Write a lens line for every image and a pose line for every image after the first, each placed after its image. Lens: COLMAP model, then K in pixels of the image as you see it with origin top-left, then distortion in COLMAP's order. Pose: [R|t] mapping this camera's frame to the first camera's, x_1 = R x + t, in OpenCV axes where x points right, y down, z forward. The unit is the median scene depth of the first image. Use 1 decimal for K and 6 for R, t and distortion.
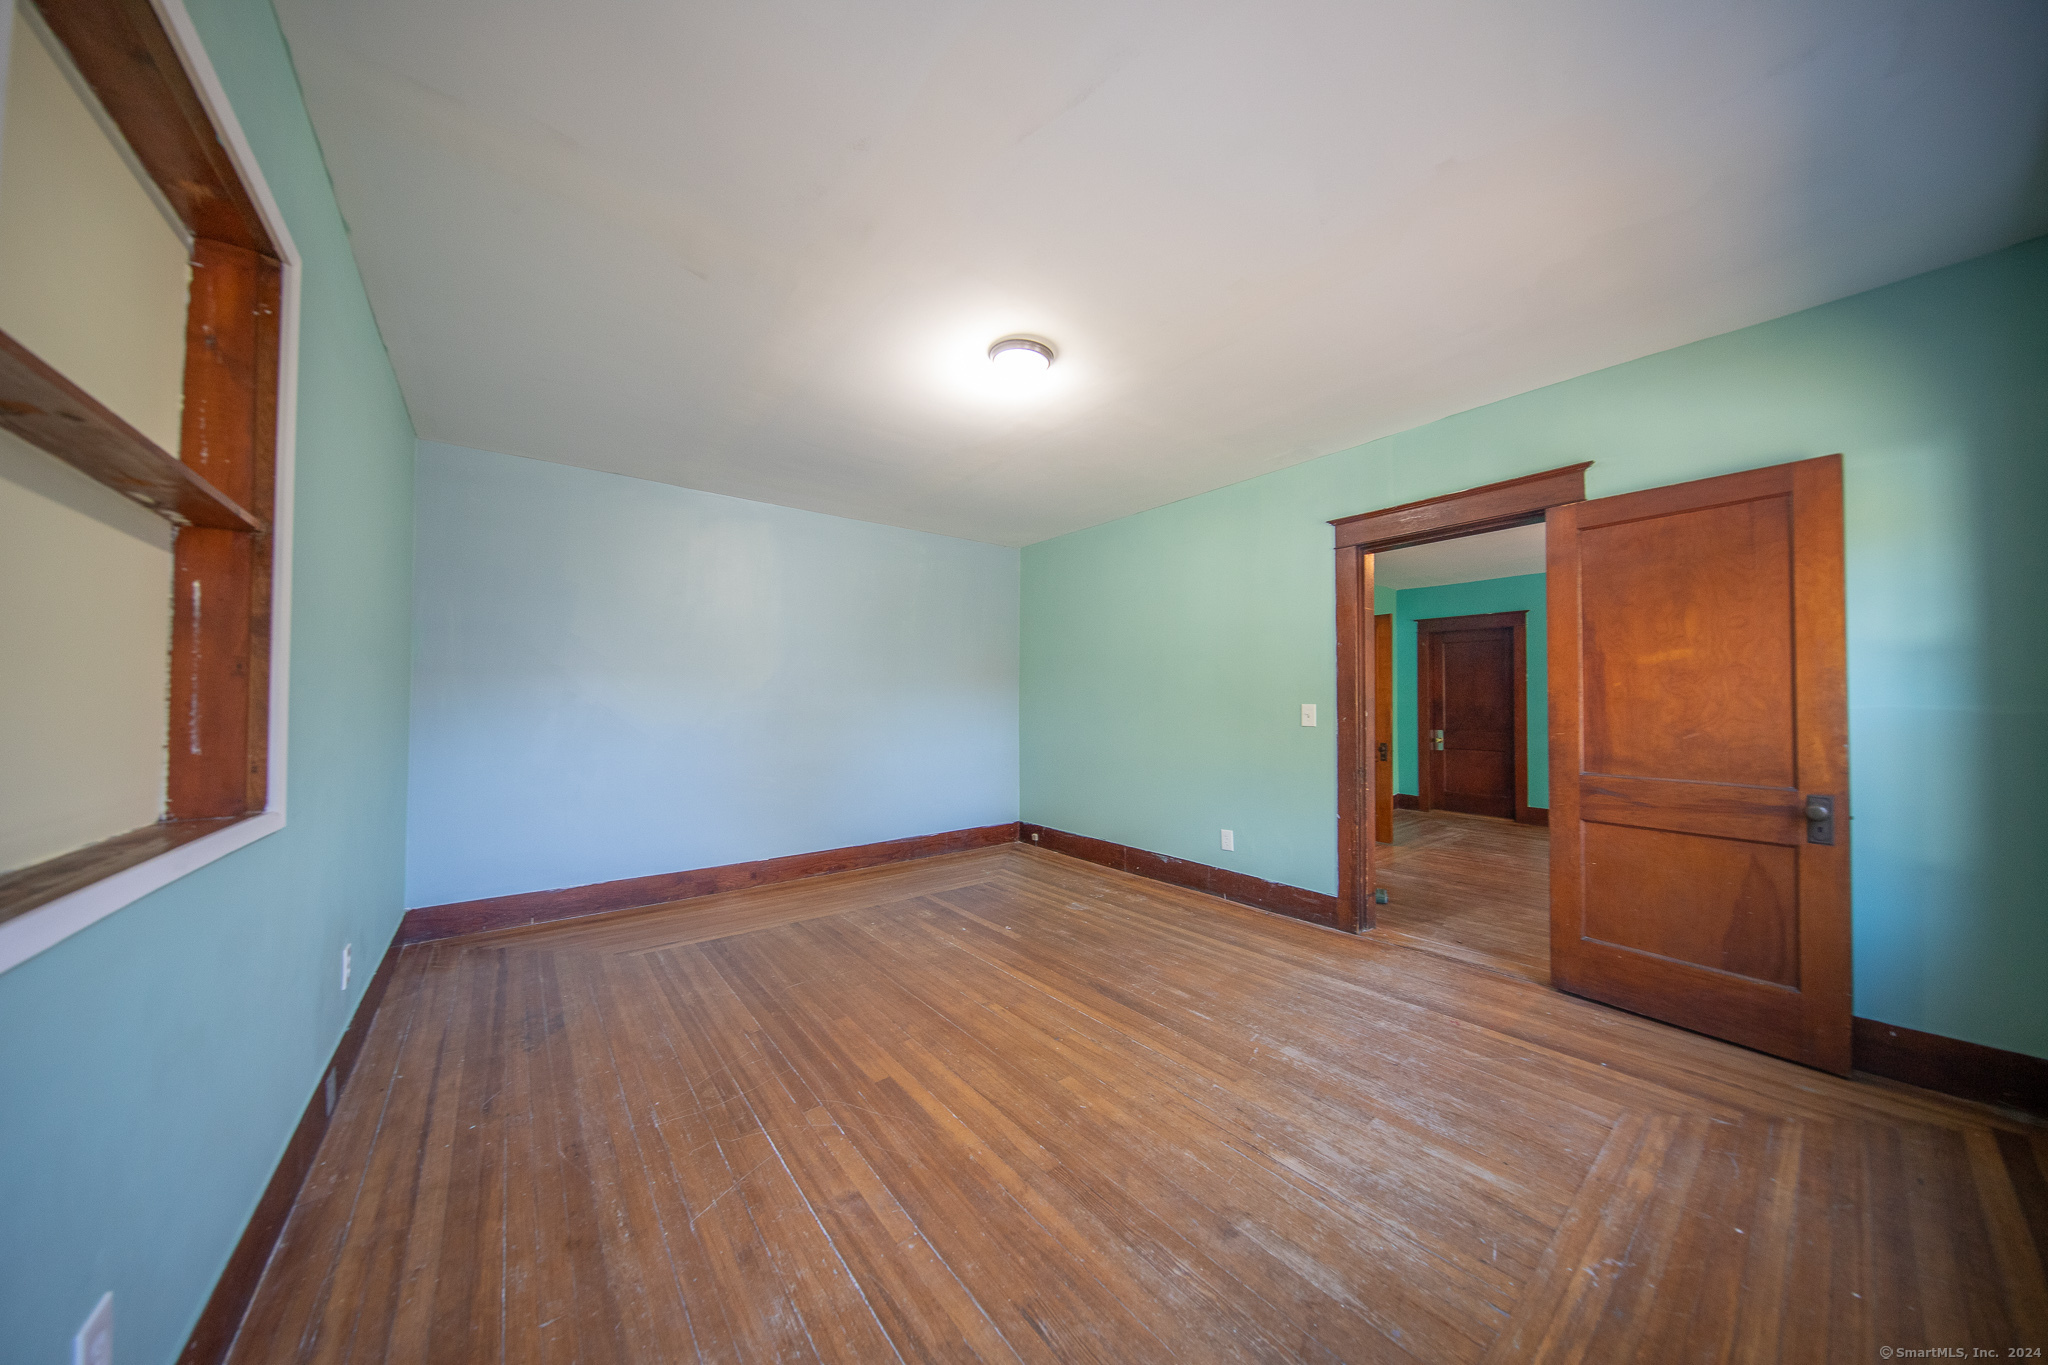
lens RADIAL K [[657.3, 0, 1019.6], [0, 657.3, 685.9], [0, 0, 1]] dist [0.004876, -0.002681]
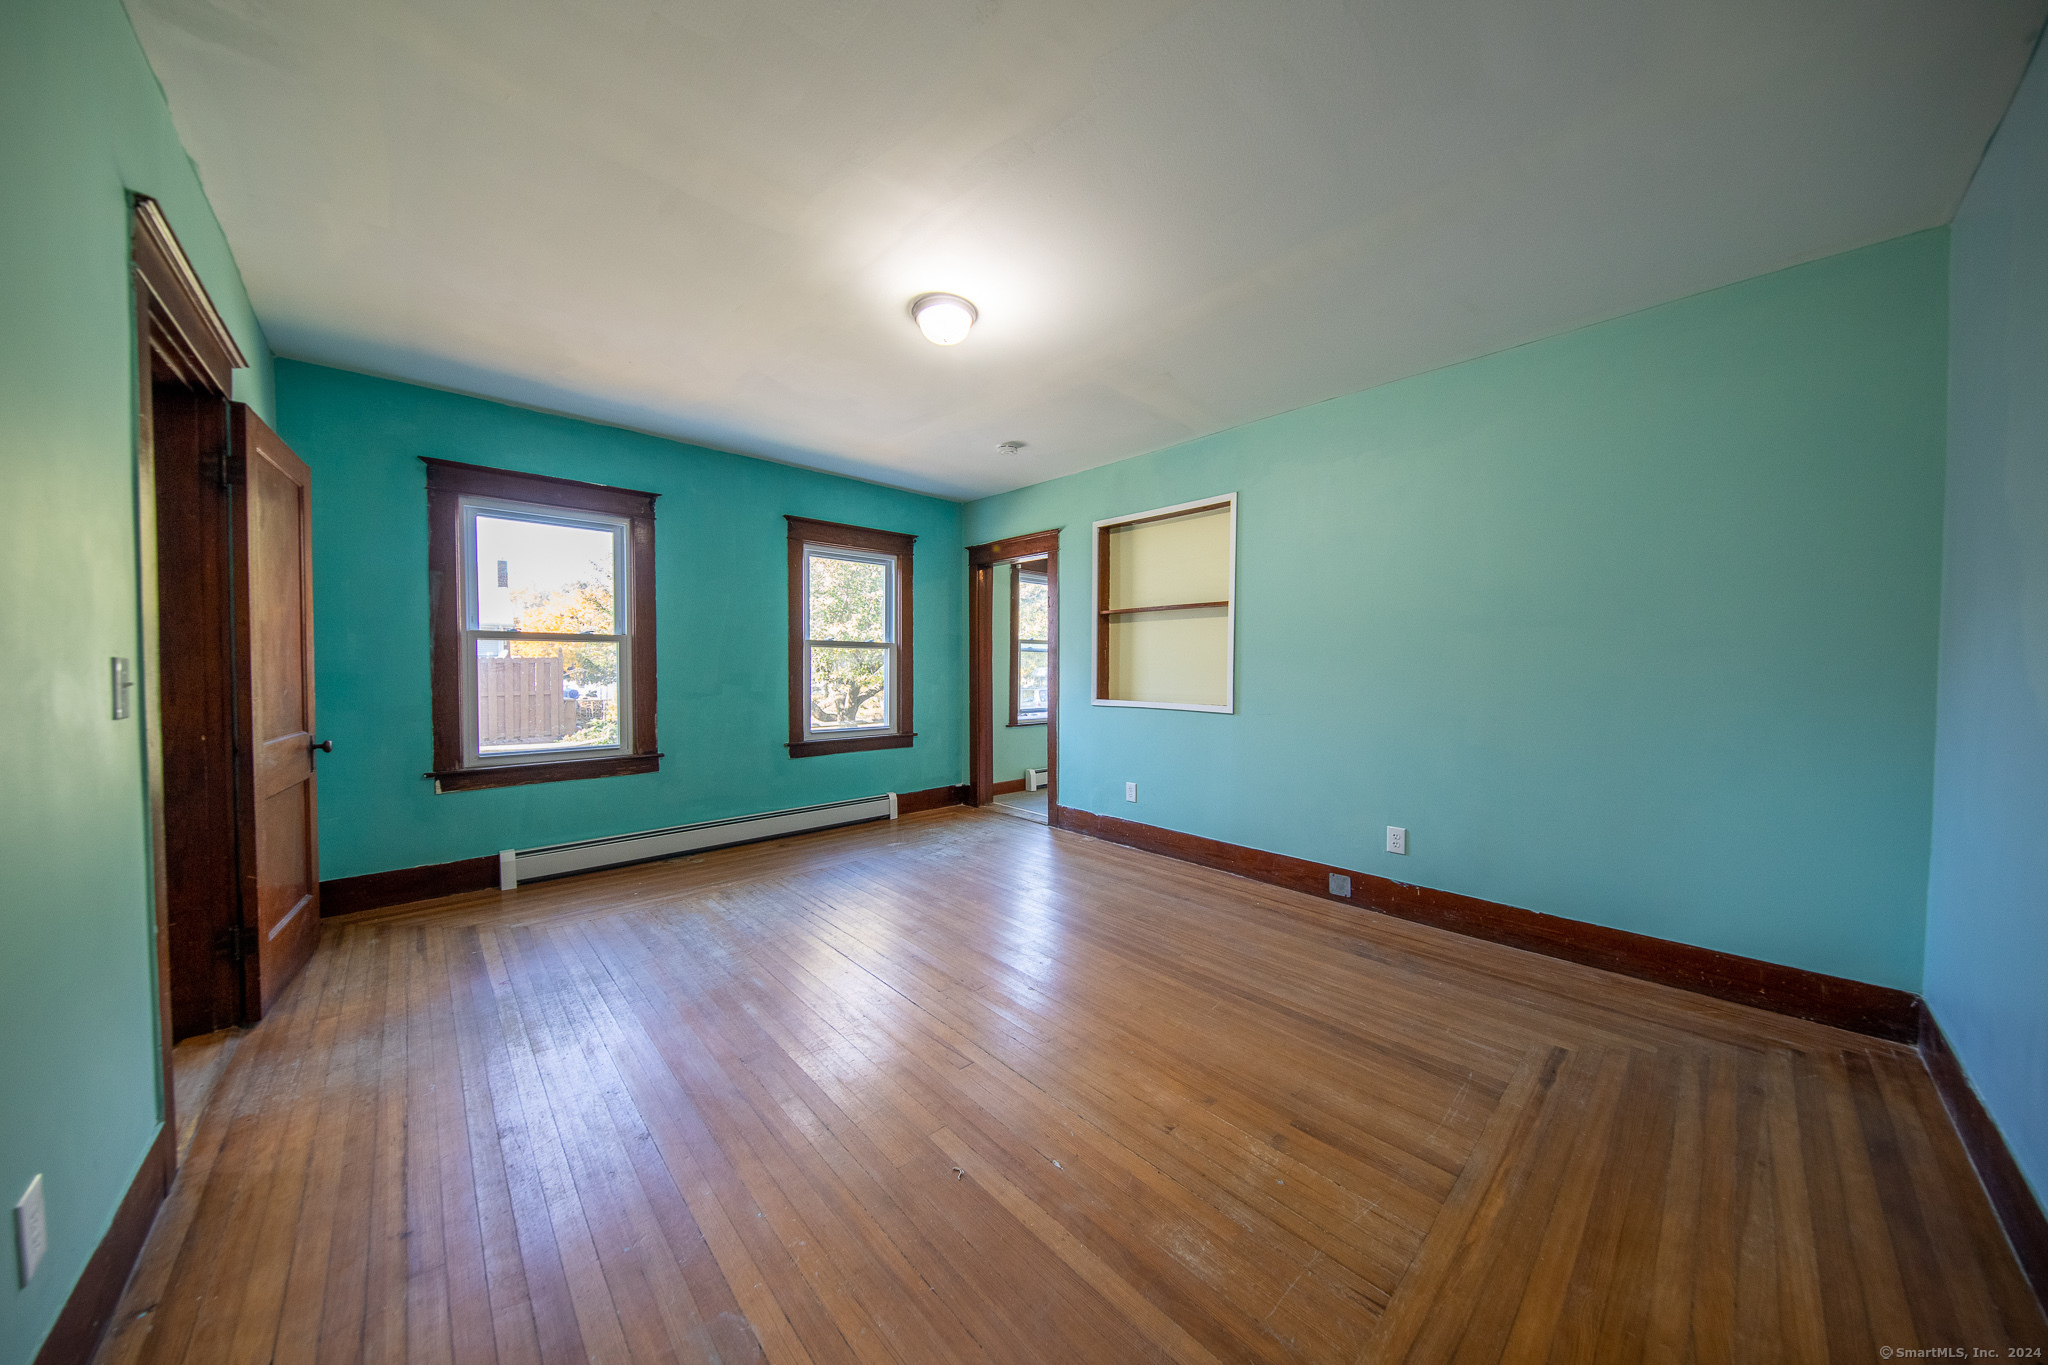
lens RADIAL K [[662.3, 0, 1026.5], [0, 662.3, 687.3], [0, 0, 1]] dist [0.014583, -0.006850]
pose [[-0.996153, -0.000796, -0.087631, -0.035433], [-0.000858, 0.999999, 0.000669, 0.062046], [0.087631, 0.000742, -0.996153, 2.007735]]
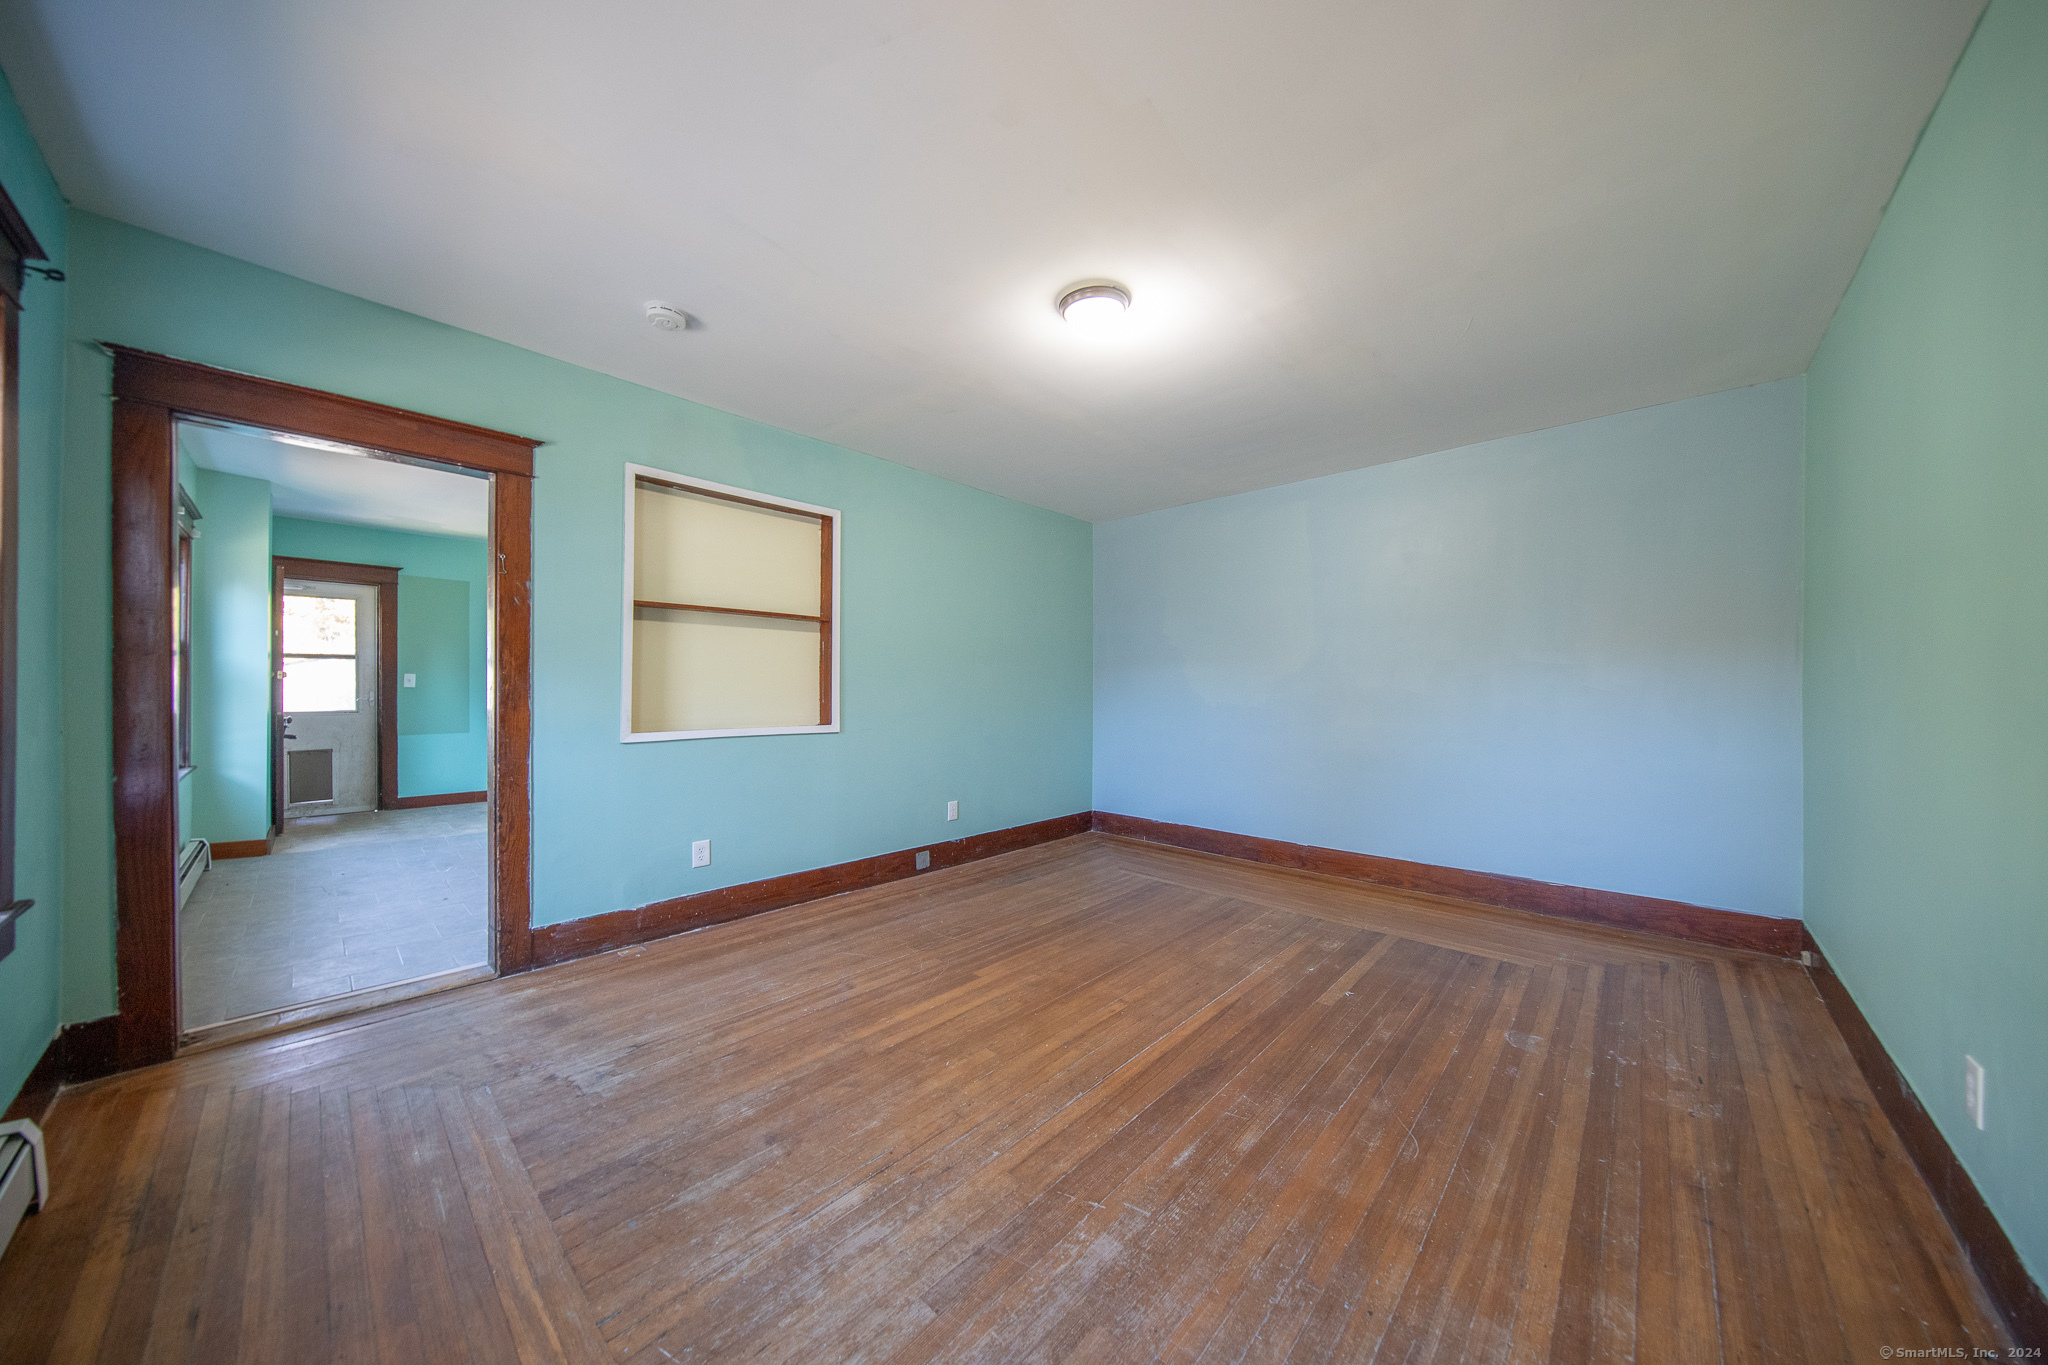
lens RADIAL K [[662.3, 0, 1026.5], [0, 662.3, 687.3], [0, 0, 1]] dist [0.014583, -0.006850]
pose [[0.157341, 0.000709, -0.987544, 0.902740], [0.022791, 0.999731, 0.004349, 0.024251], [0.987281, -0.023191, 0.157283, 0.746406]]
